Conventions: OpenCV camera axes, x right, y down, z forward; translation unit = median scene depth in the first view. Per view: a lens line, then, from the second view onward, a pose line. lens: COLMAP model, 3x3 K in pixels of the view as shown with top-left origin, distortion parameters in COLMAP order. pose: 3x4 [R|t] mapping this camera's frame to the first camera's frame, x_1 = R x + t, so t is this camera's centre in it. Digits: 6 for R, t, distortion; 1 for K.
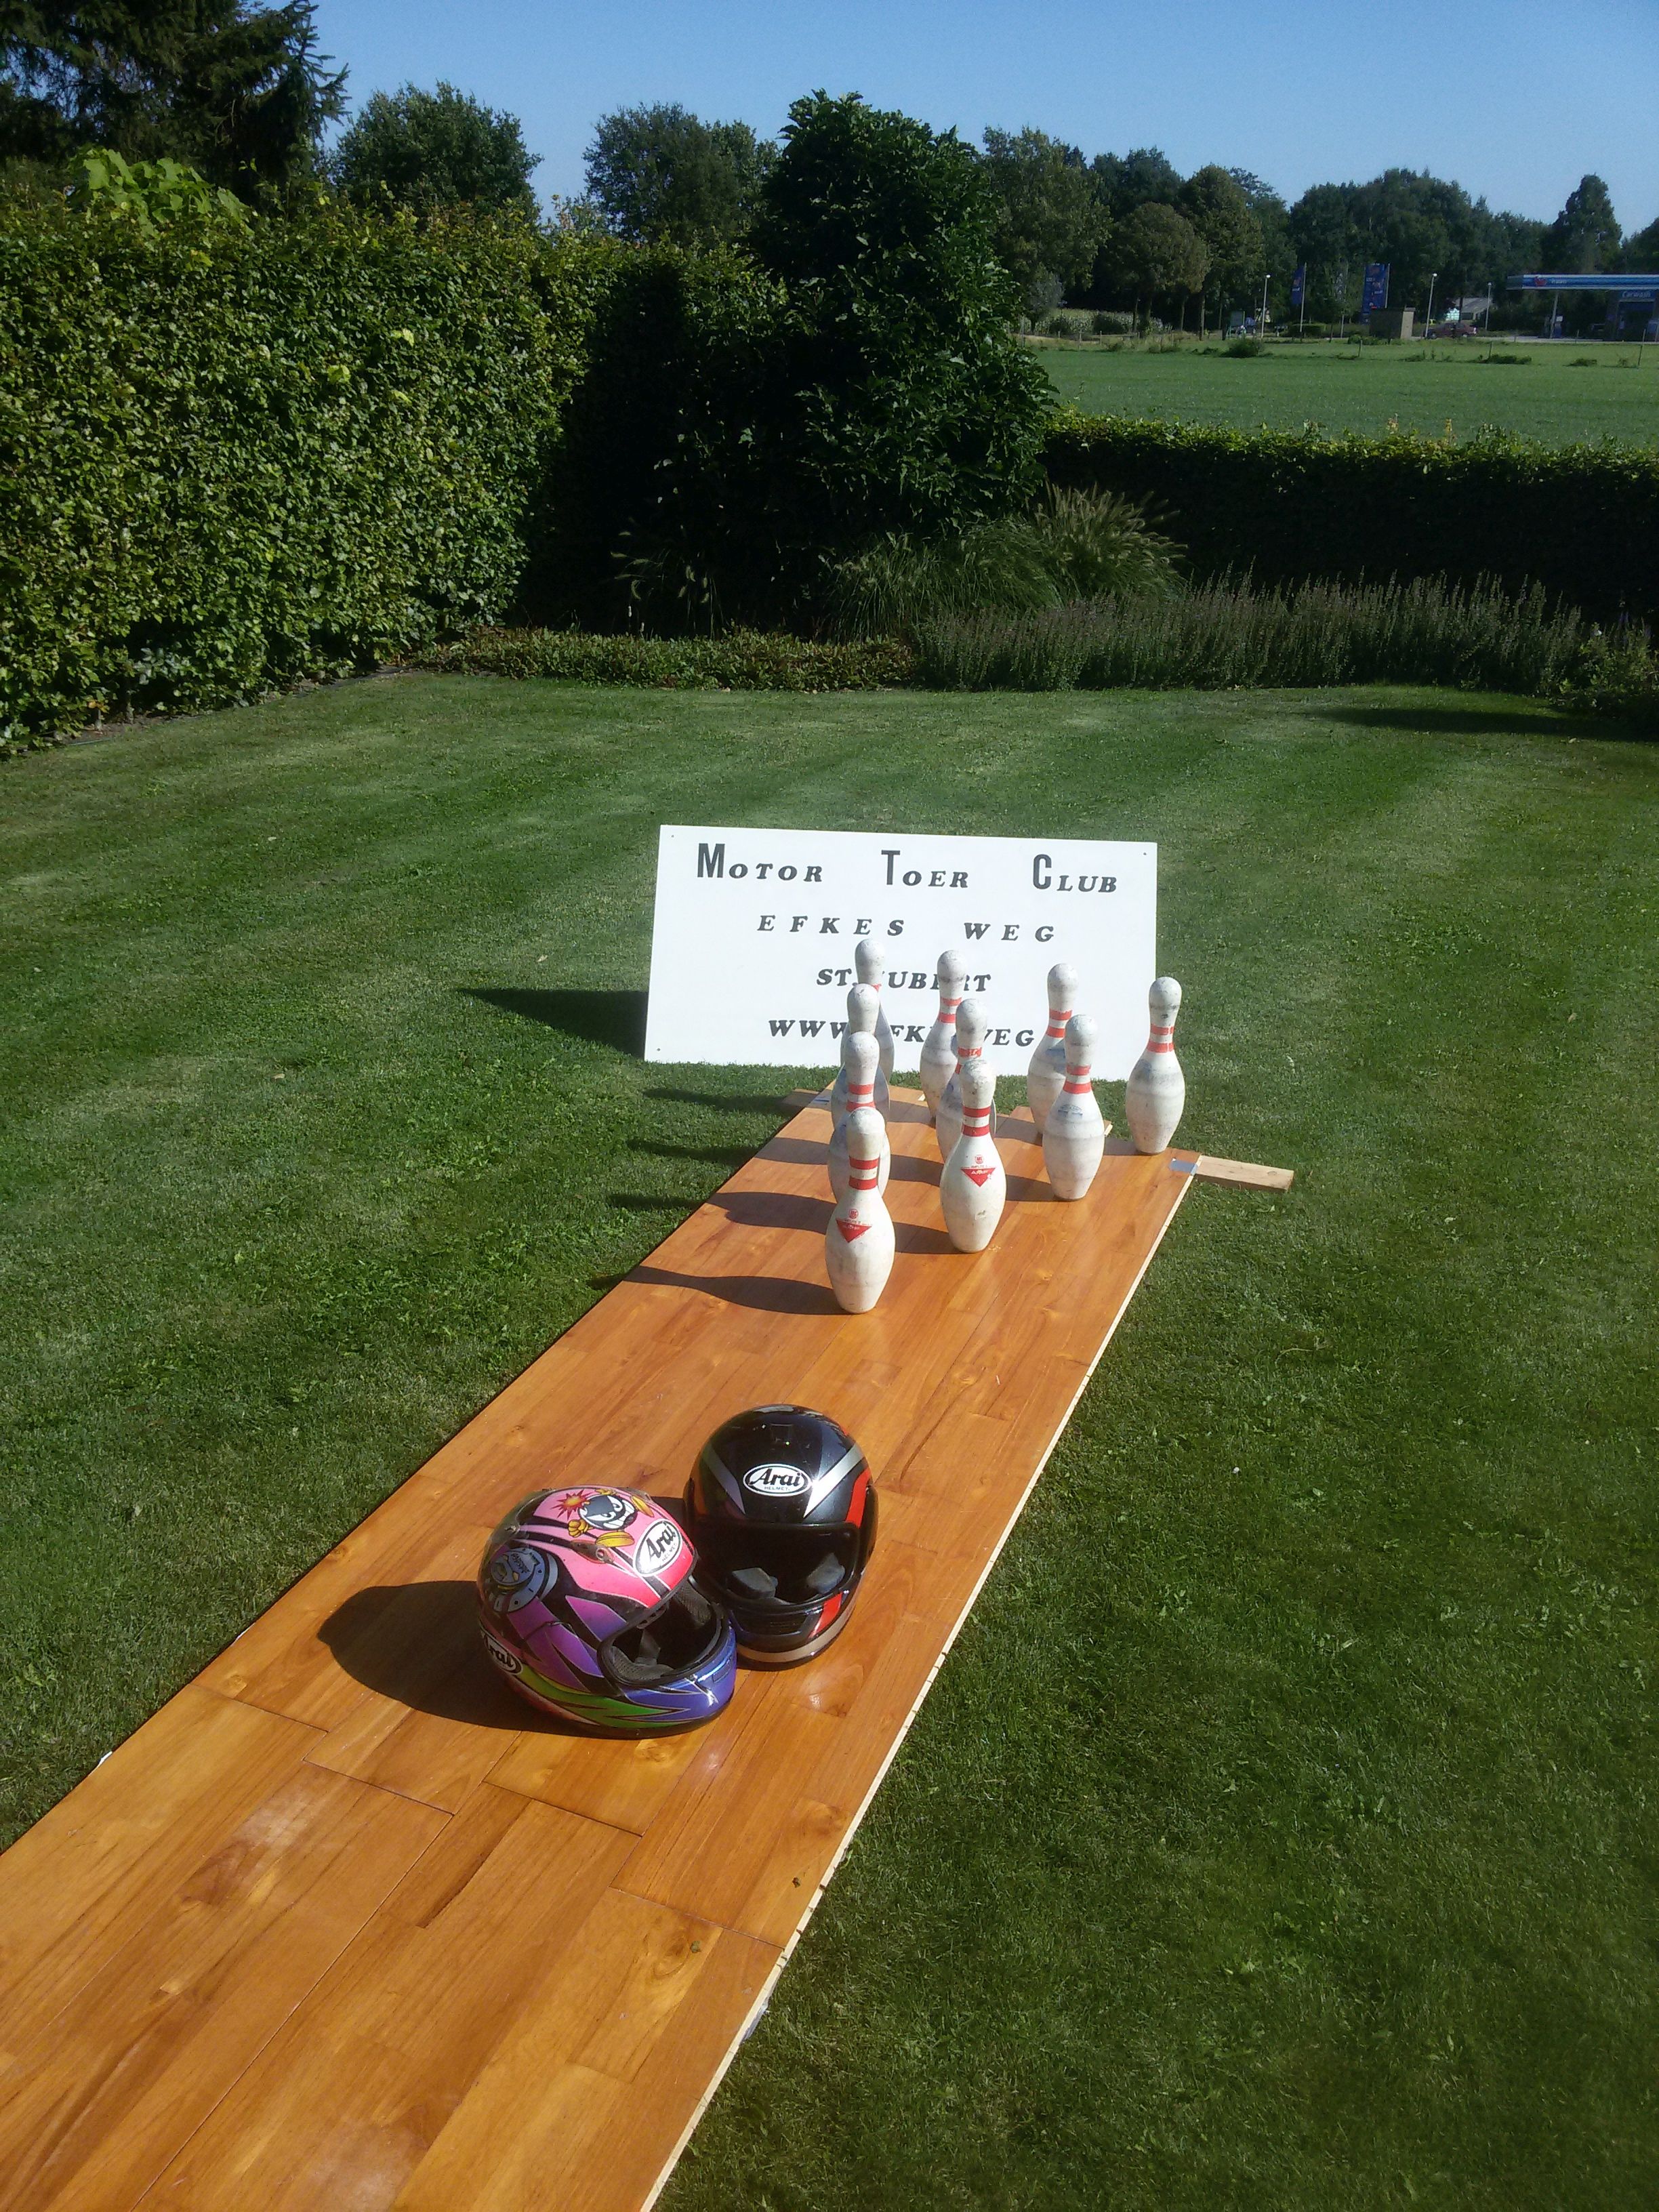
lens RADIAL K [[1981.3, 0, 766.0], [0, 1981.3, 1149.5], [0, 0, 1]] dist [-0.004486, -0.017560]
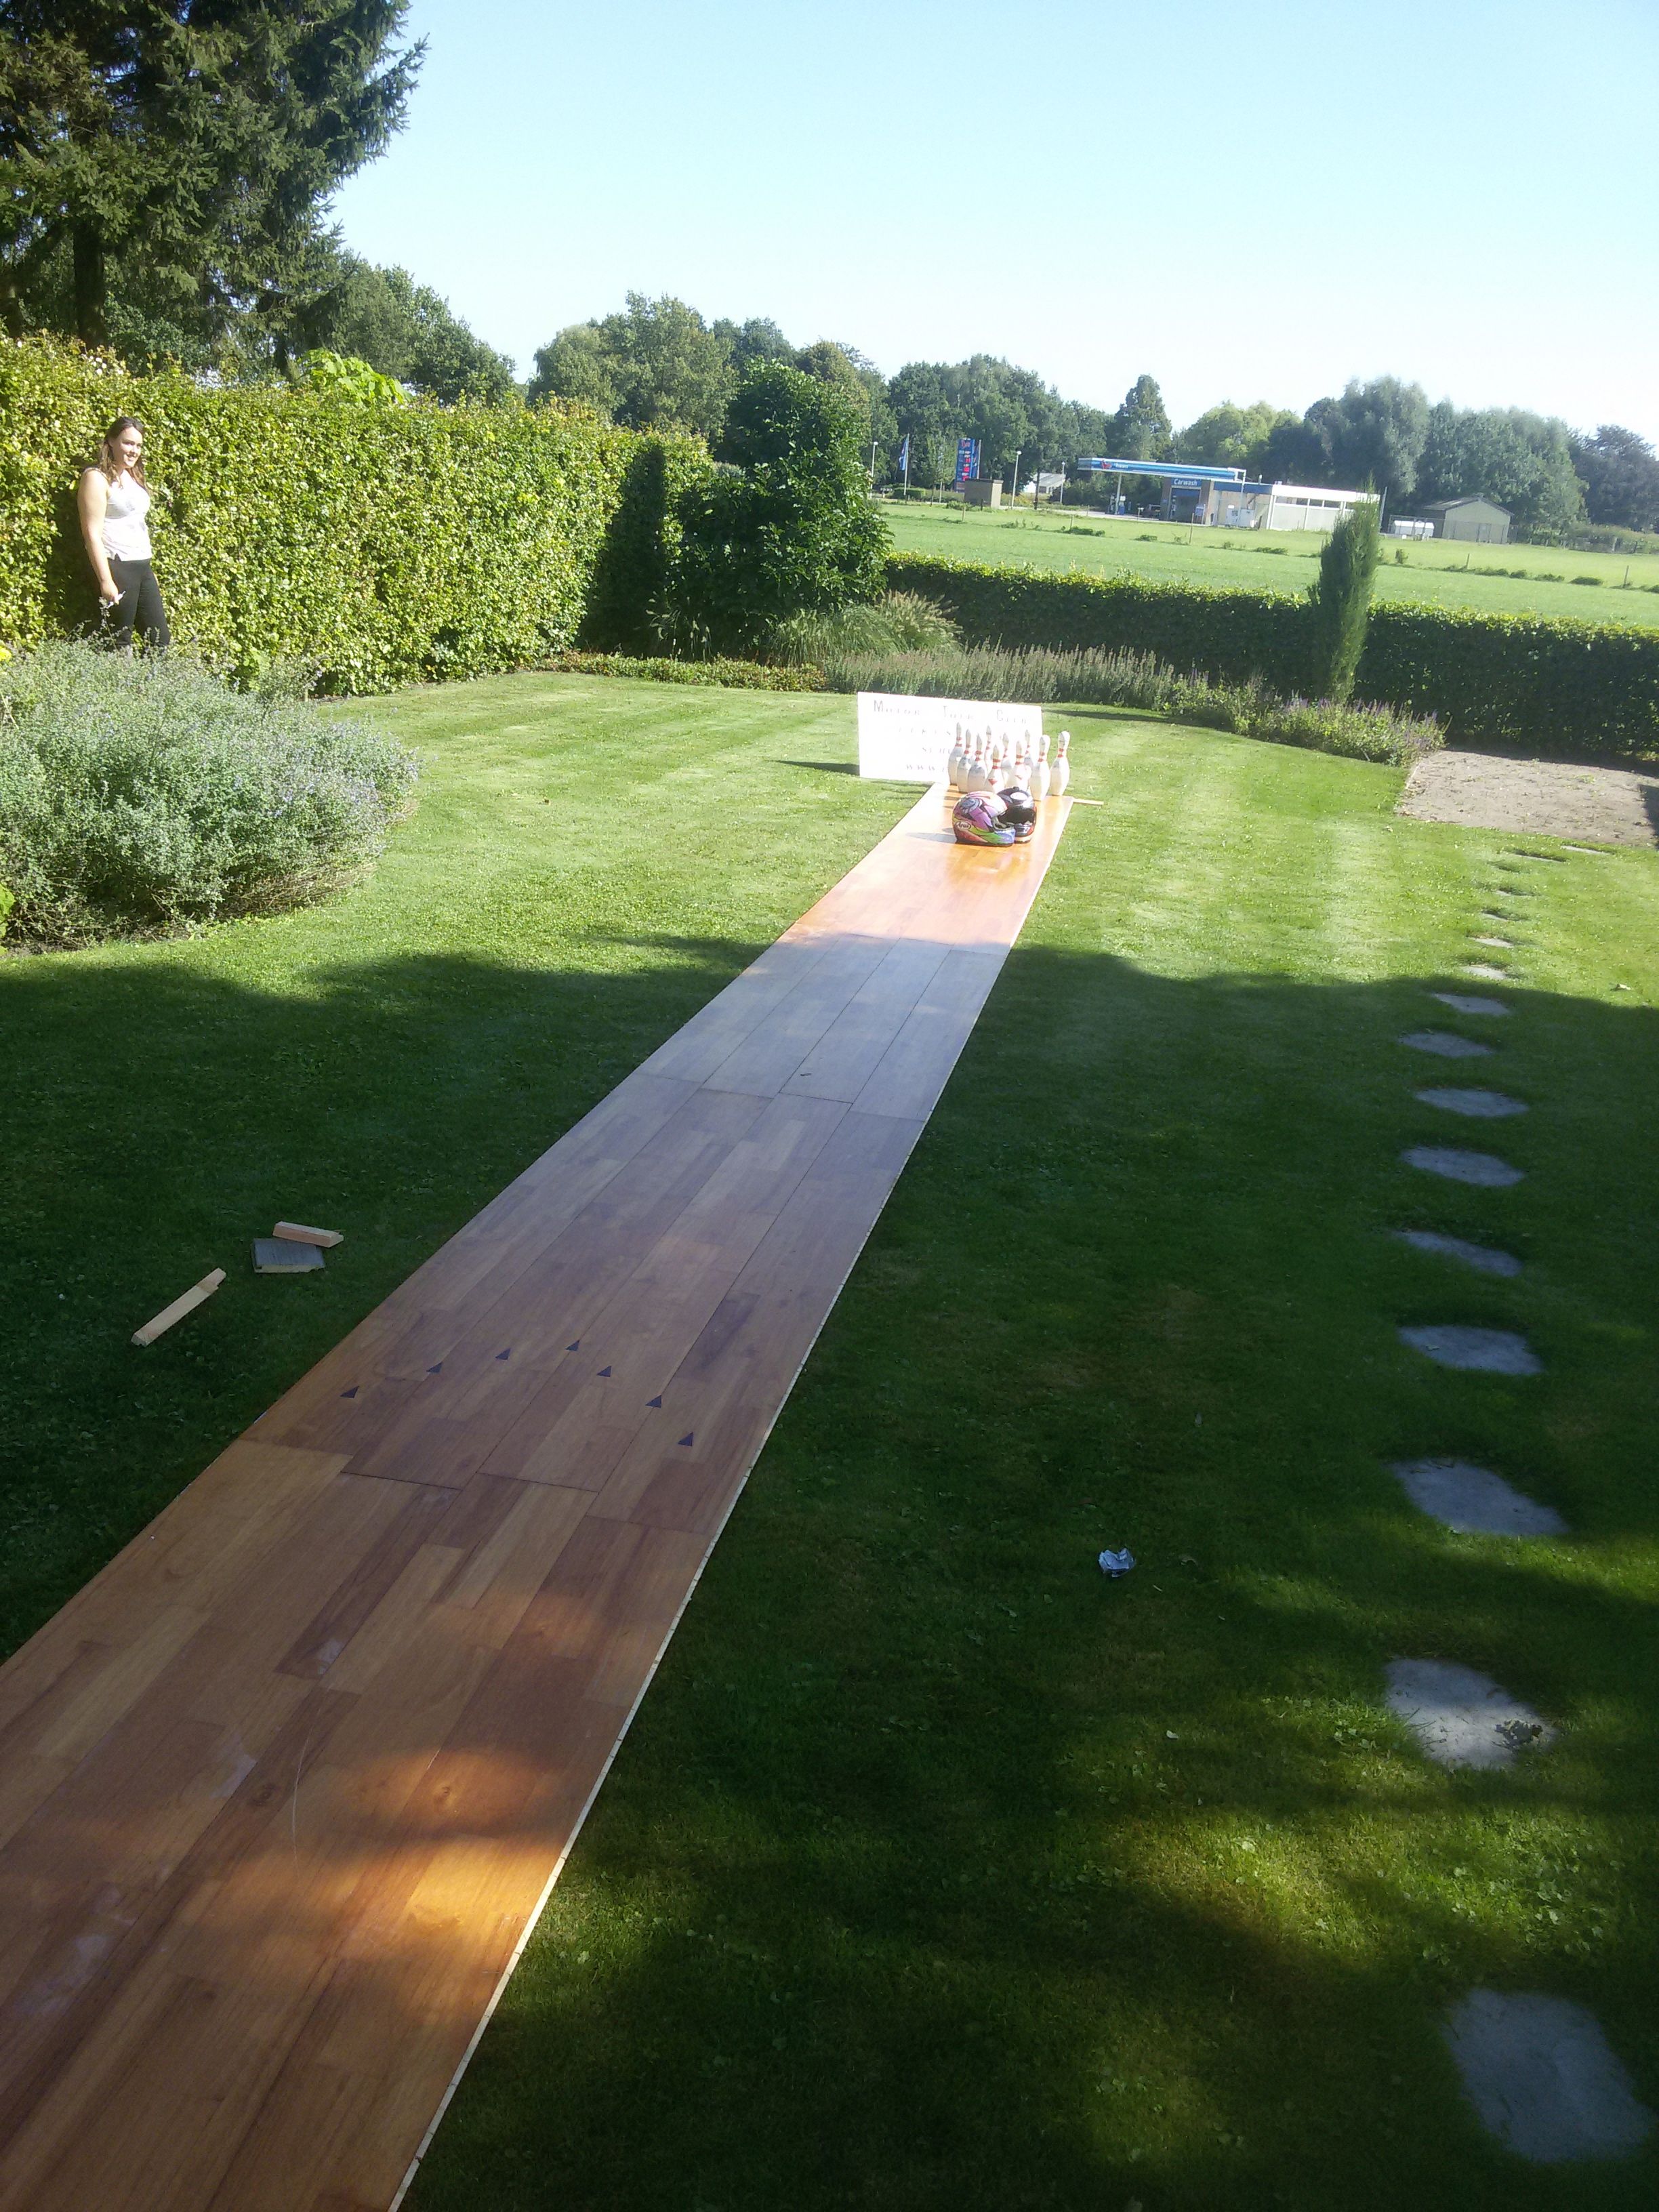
lens RADIAL K [[1905.7, 0, 821.1], [0, 1905.7, 1188.8], [0, 0, 1]] dist [0.033128, -0.087205]
pose [[0.975888, -0.008207, 0.218116, -0.036086], [0.015483, 0.999378, -0.031674, 0.031347], [-0.217720, 0.034287, 0.975409, -0.078234]]
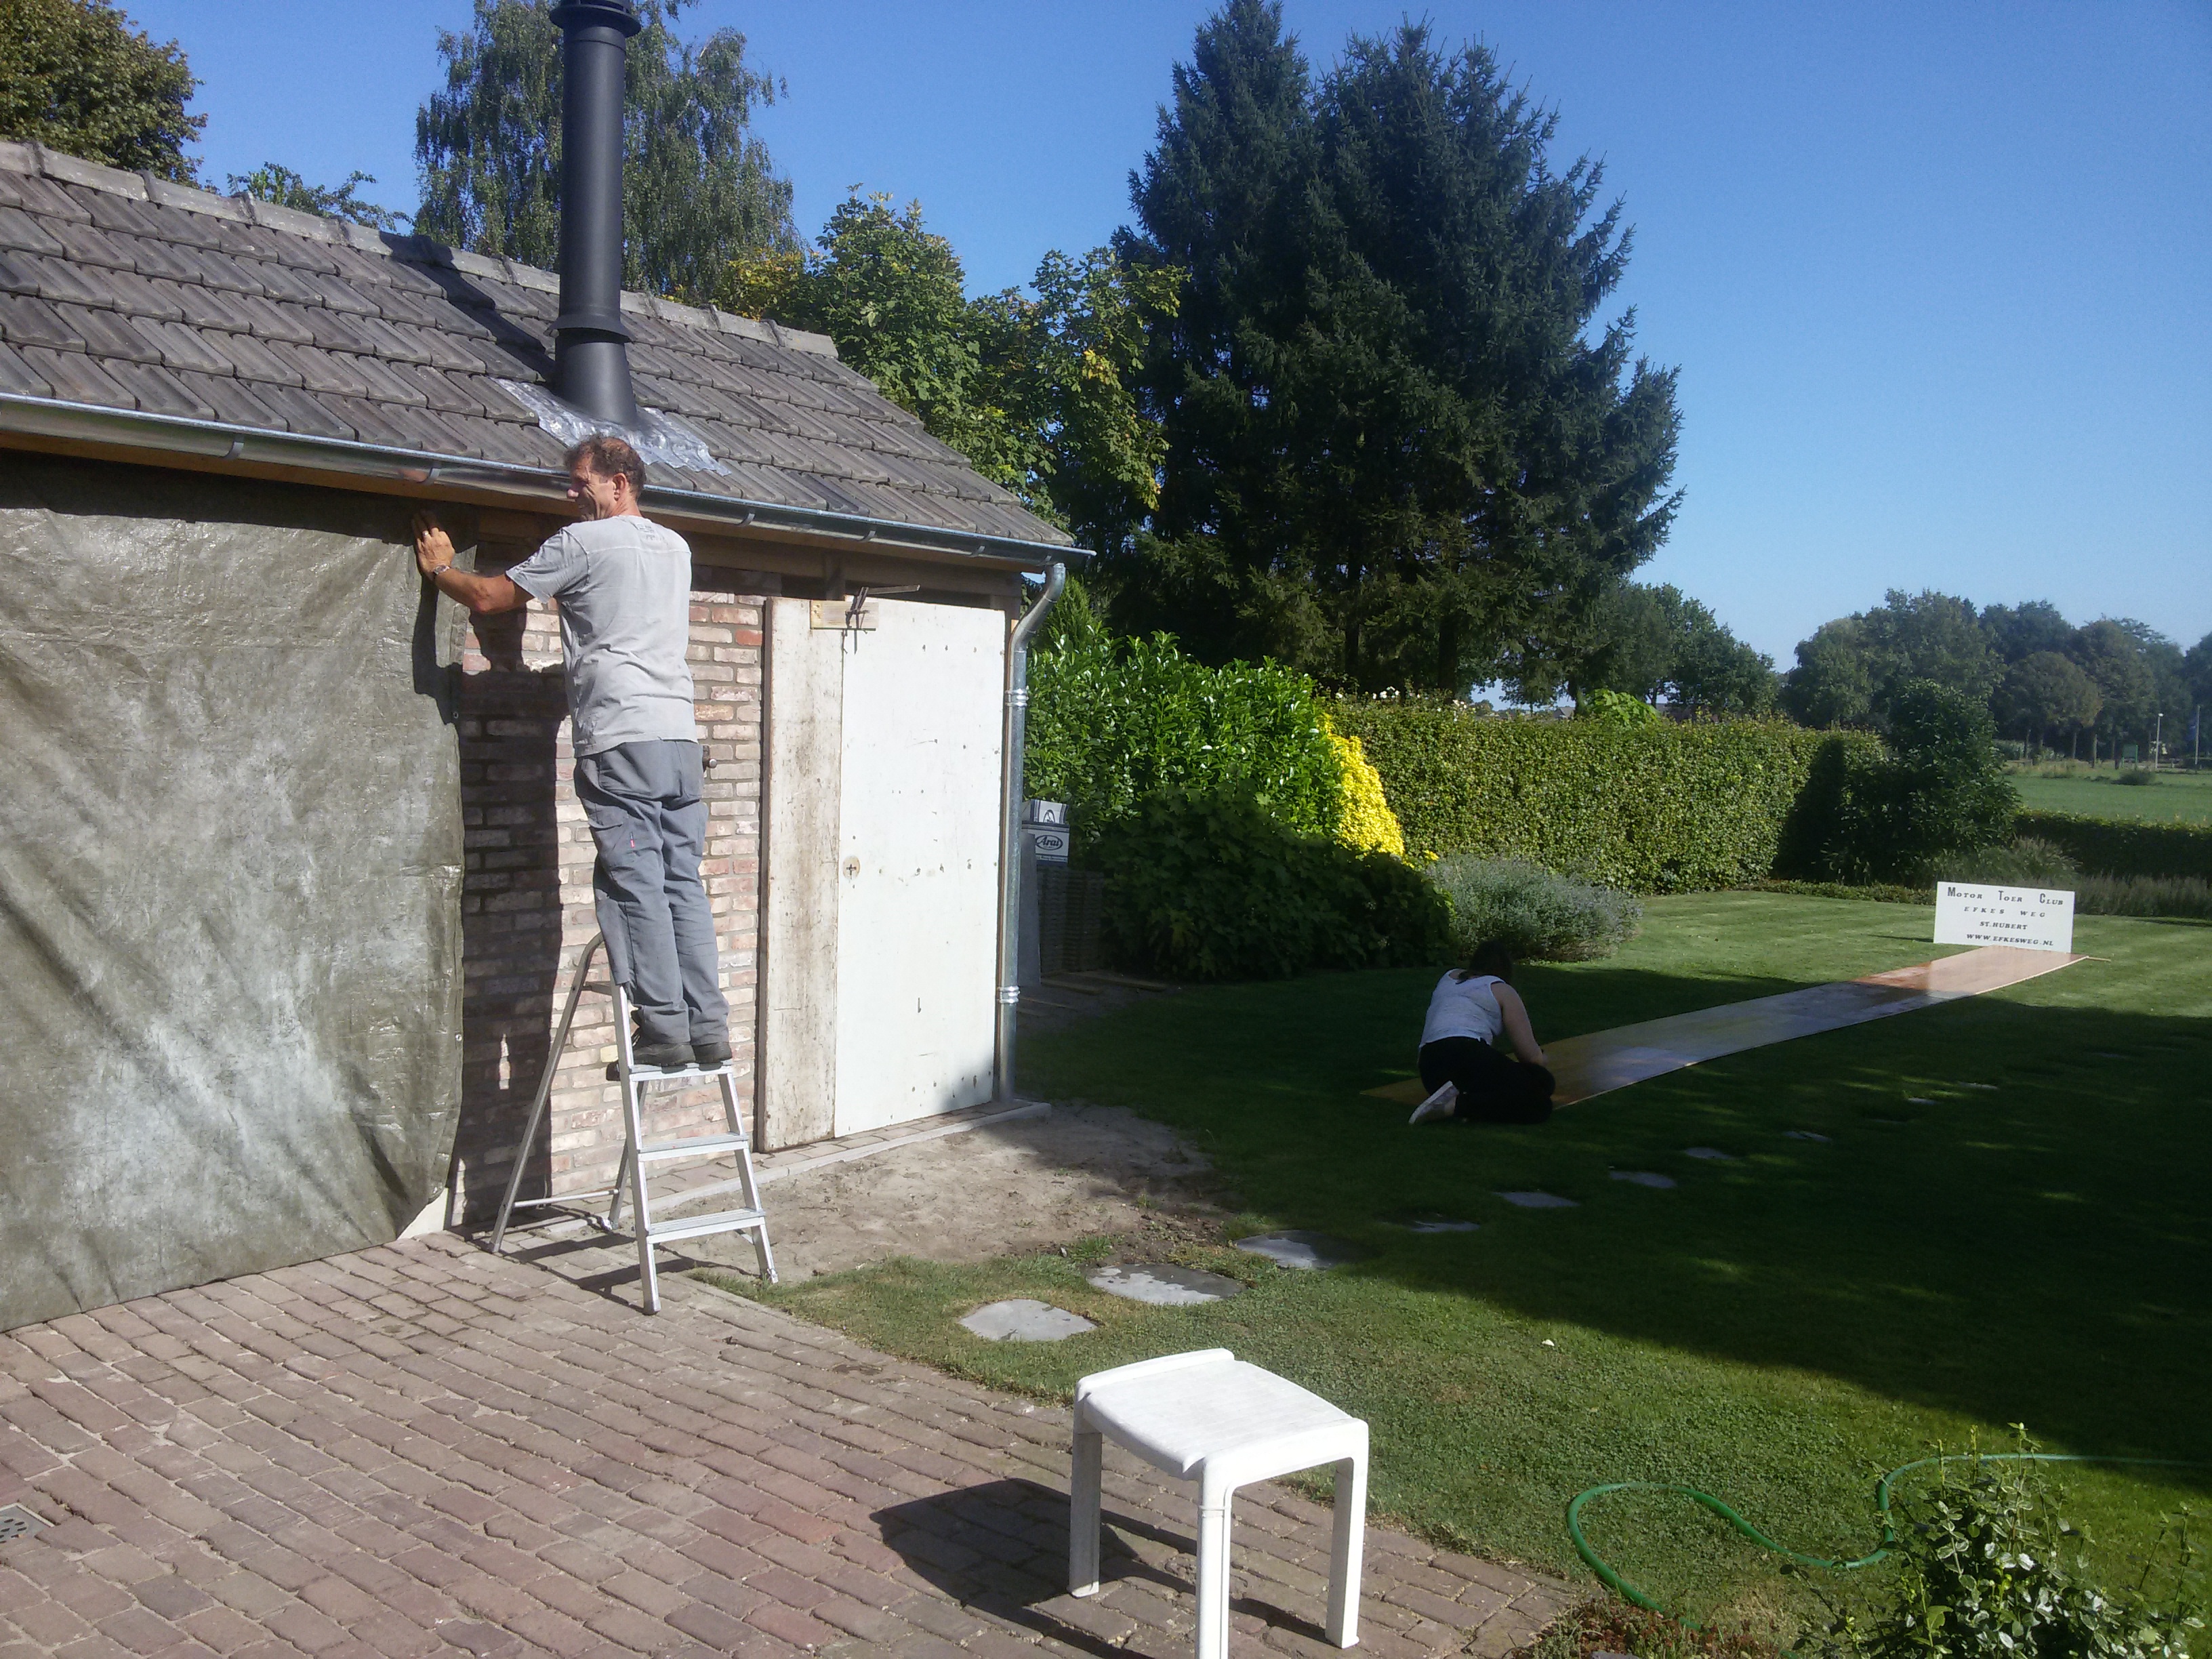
lens RADIAL K [[1905.7, 0, 1099.7], [0, 1905.7, 865.8], [0, 0, 1]] dist [0.033128, -0.087205]
pose [[0.960669, 0.054252, -0.272343, -0.035104], [-0.137787, 0.944612, -0.297864, 0.065041], [0.241099, 0.323674, 0.914935, -0.164246]]
